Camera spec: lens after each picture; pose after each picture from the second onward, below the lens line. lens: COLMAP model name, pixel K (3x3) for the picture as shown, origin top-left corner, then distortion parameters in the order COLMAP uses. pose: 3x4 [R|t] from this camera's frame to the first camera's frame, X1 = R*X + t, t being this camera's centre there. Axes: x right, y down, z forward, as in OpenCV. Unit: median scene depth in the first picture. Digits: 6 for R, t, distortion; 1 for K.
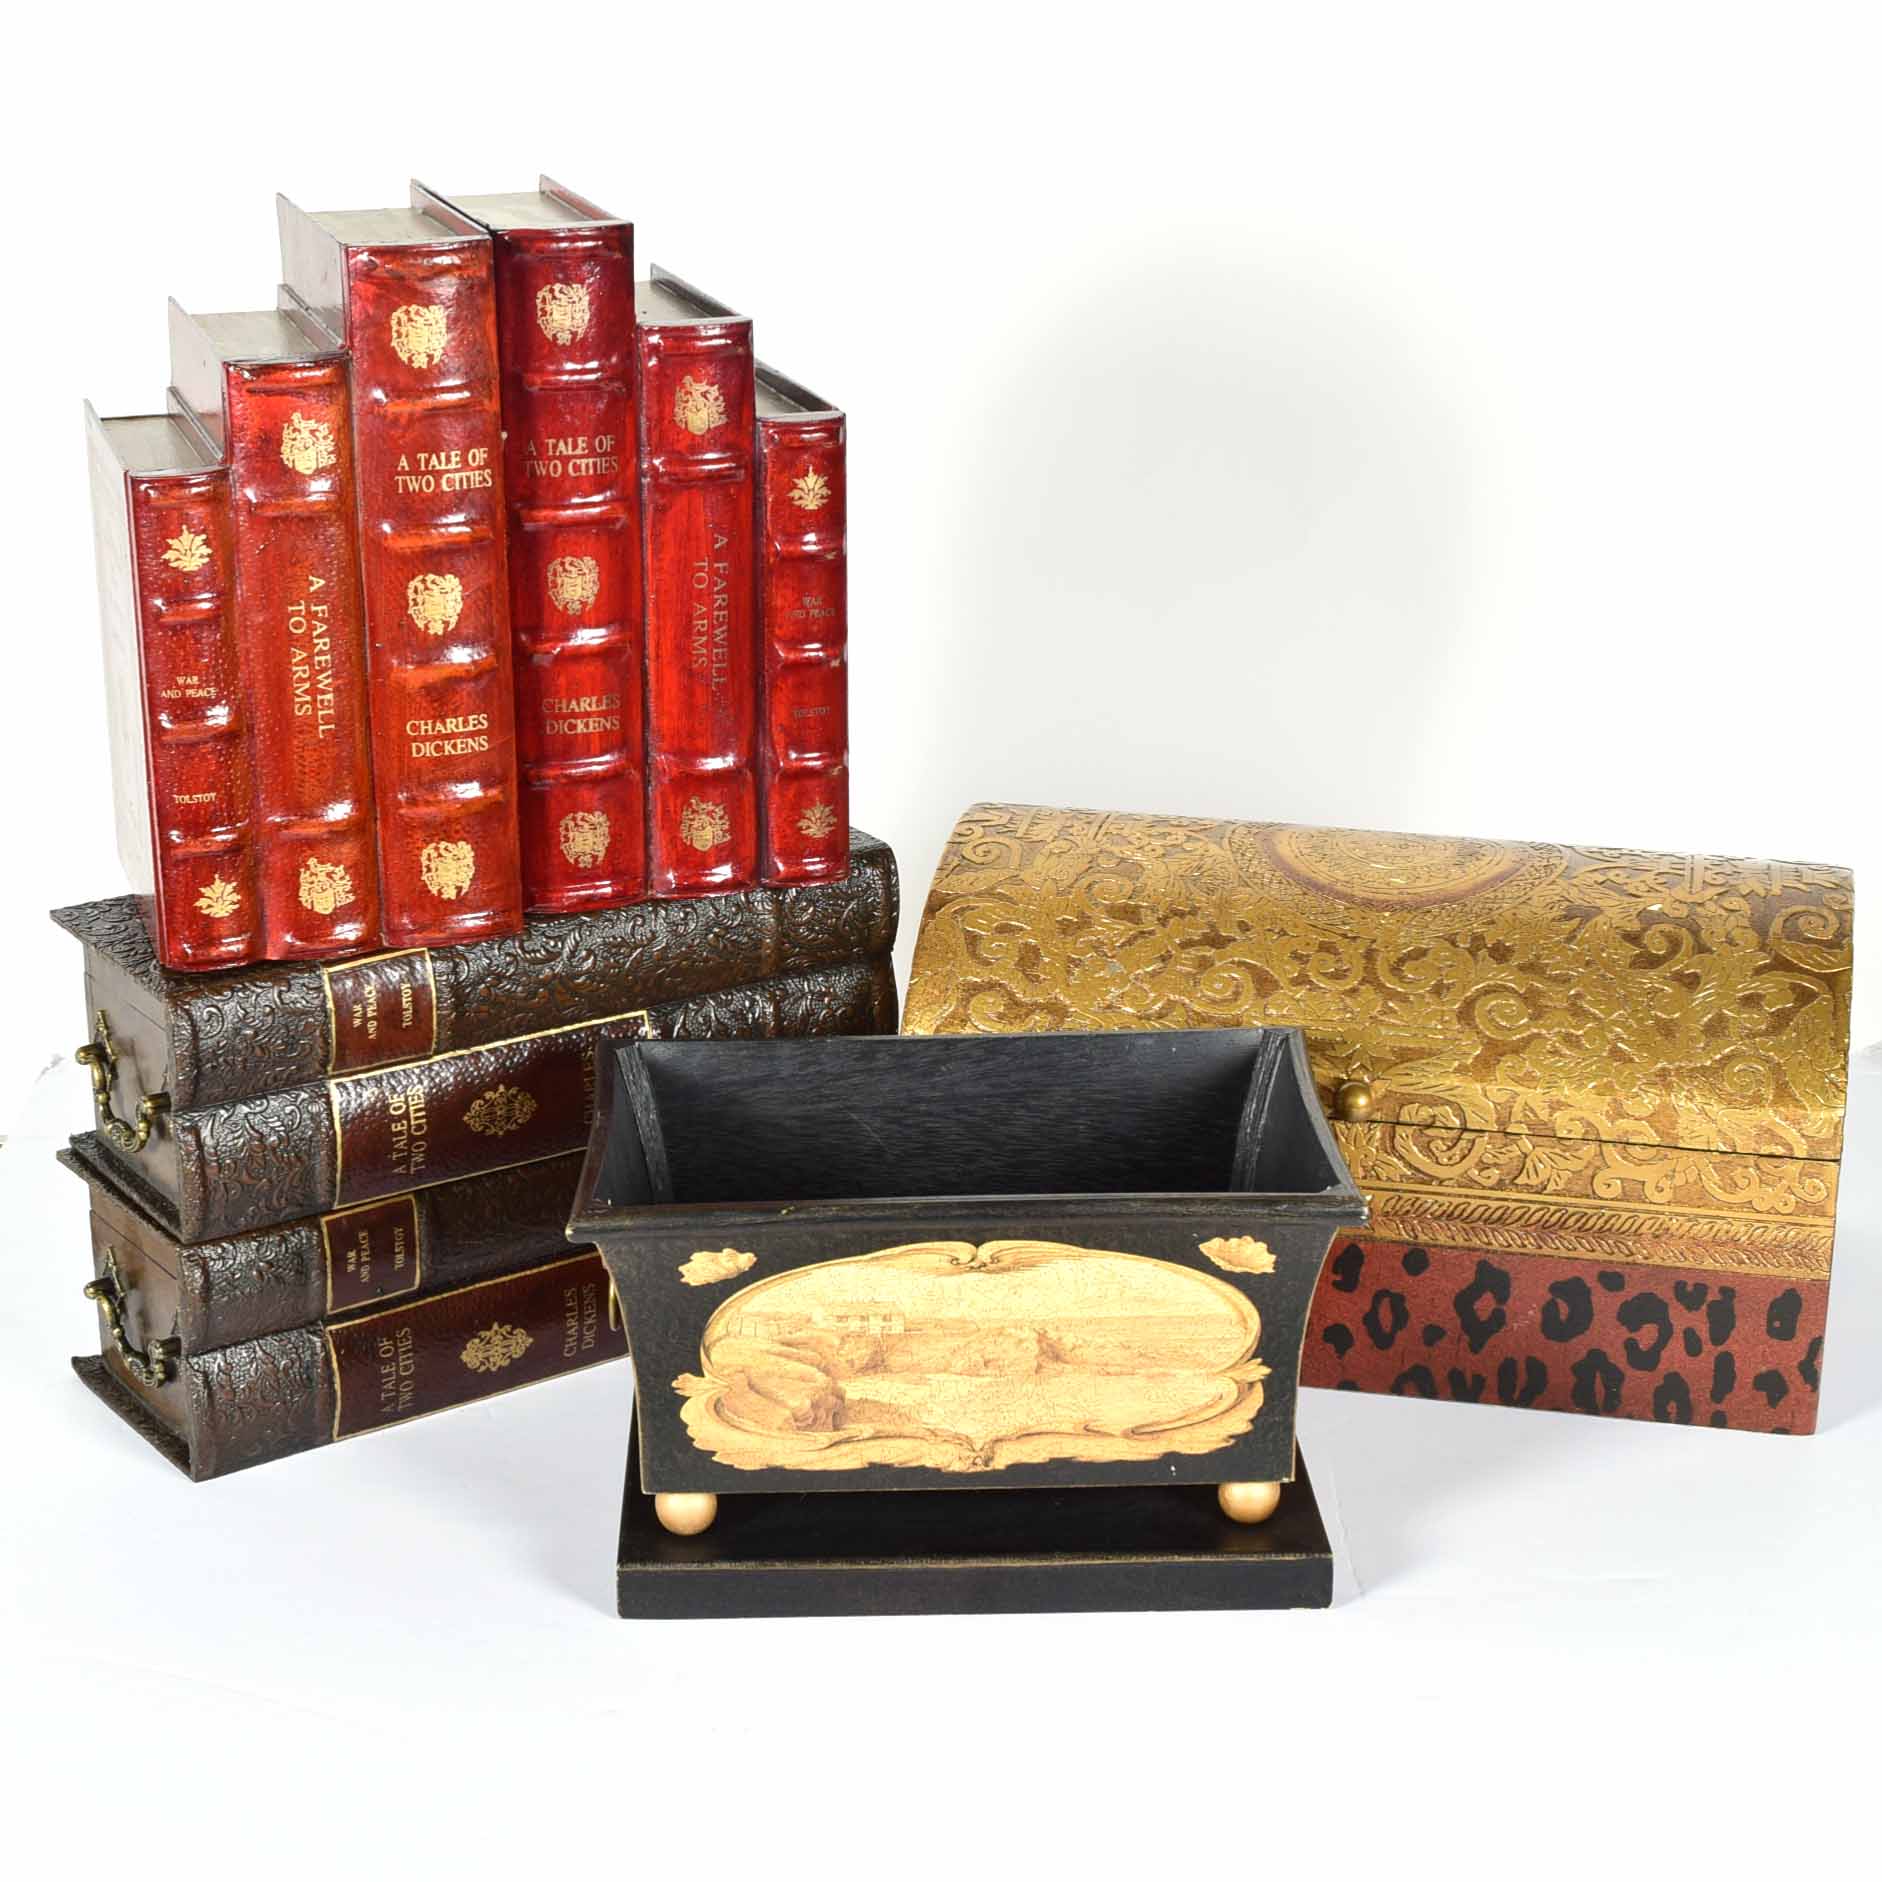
lens RADIAL K [[3661.3, 0, 888.6], [0, 3661.3, 880.3], [0, 0, 1]] dist [-0.021206, -0.303723]
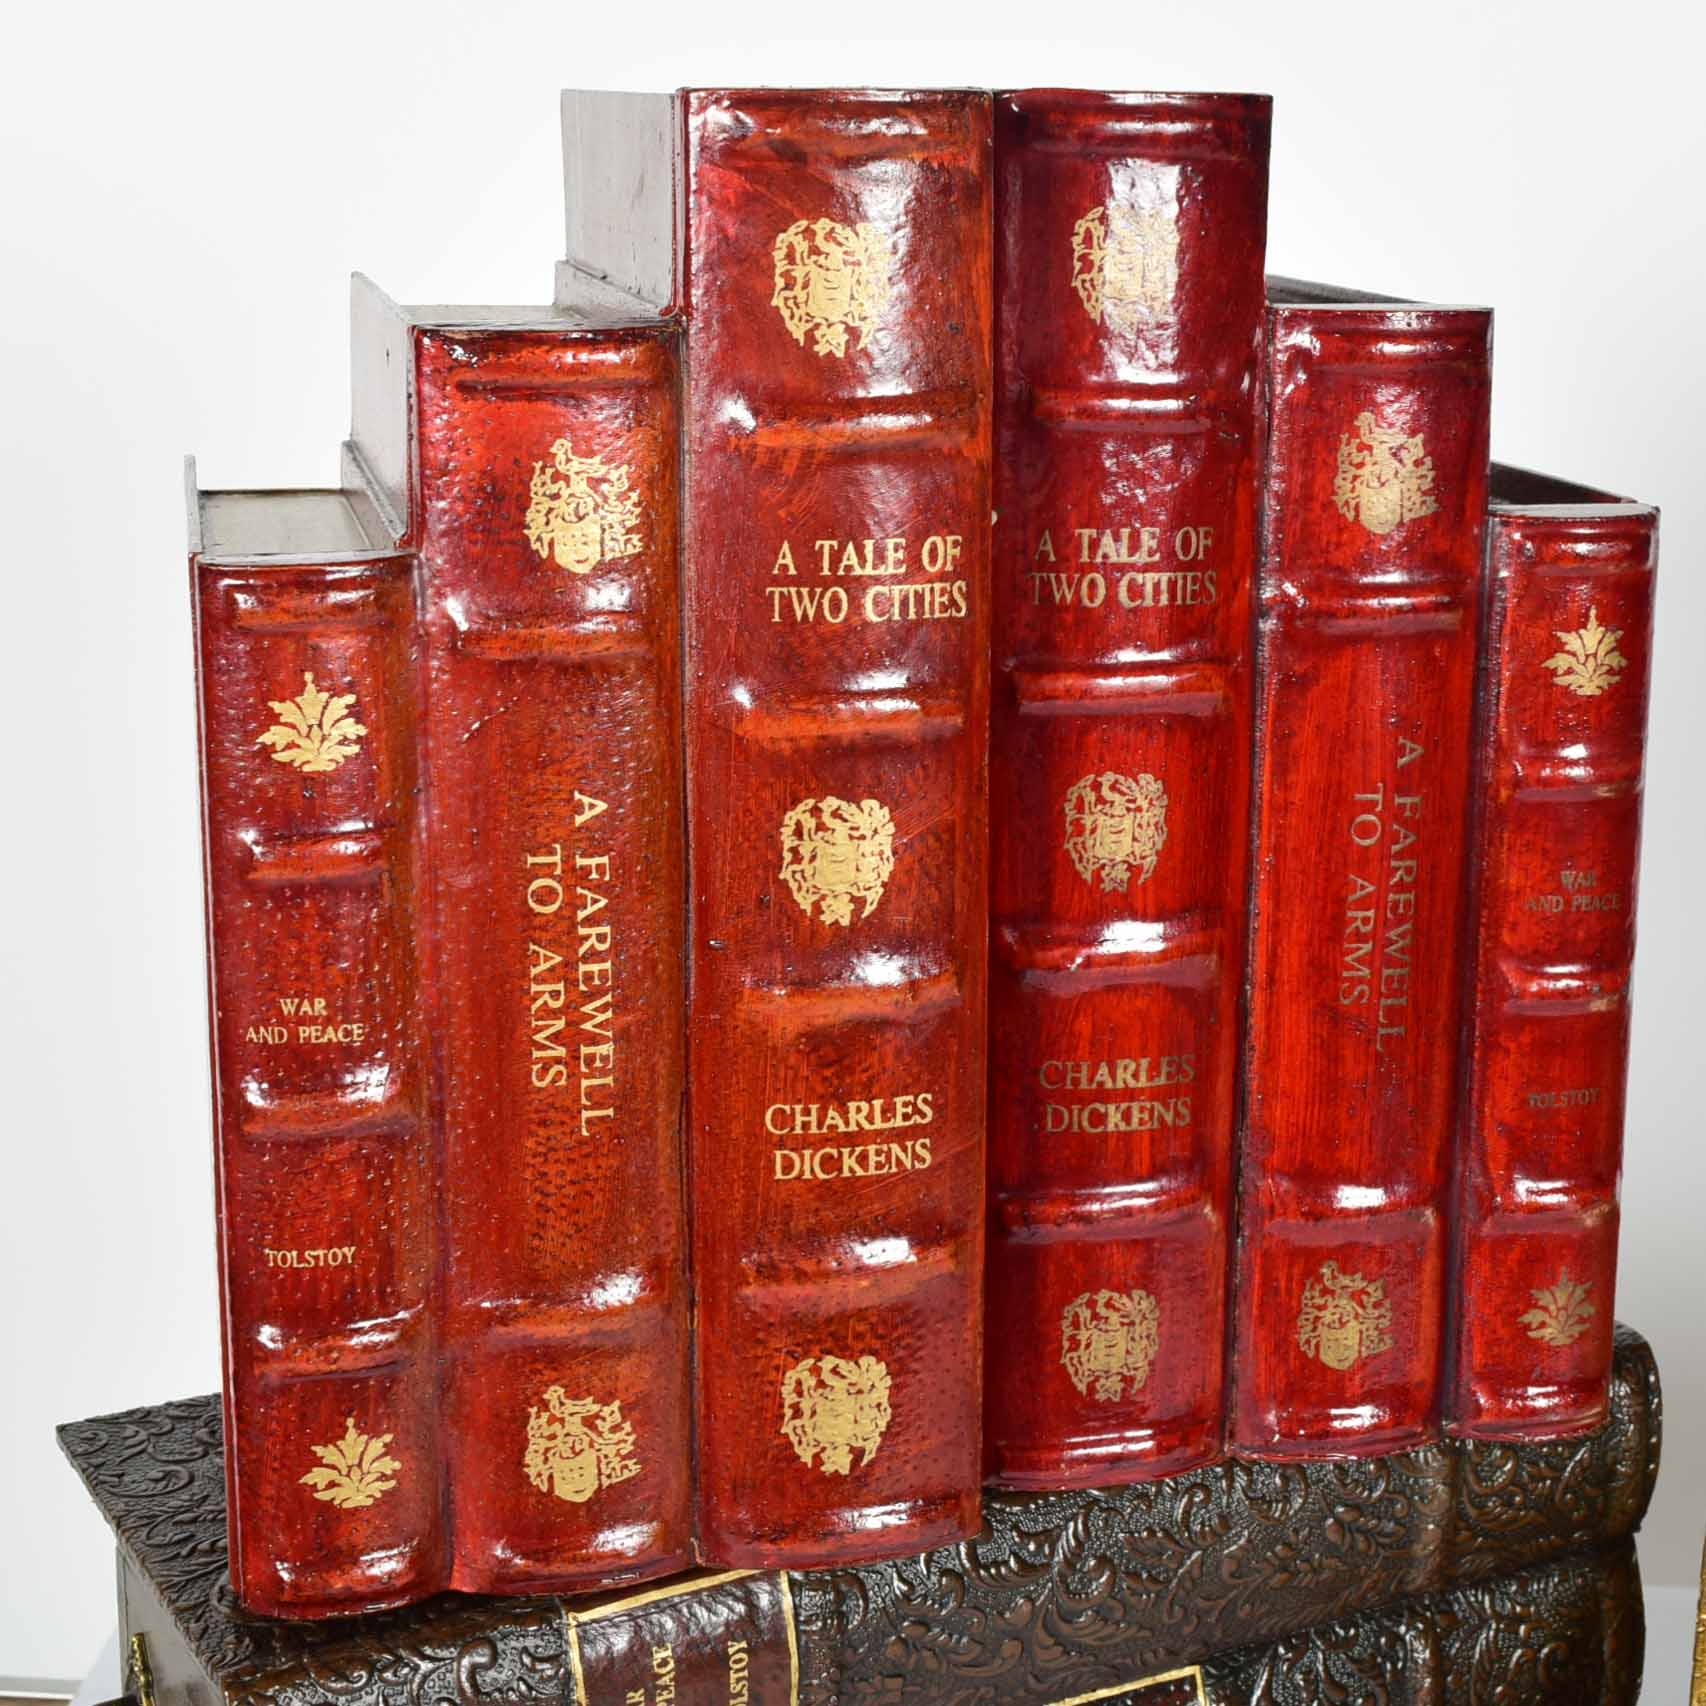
lens RADIAL K [[3071.1, 0, 938.0], [0, 3071.1, 701.0], [0, 0, 1]] dist [-0.024735, -0.024670]
pose [[0.997544, 0.029042, -0.063735, -0.085804], [-0.036955, 0.991251, -0.126715, -0.045881], [0.059497, 0.128759, 0.989890, 0.601954]]
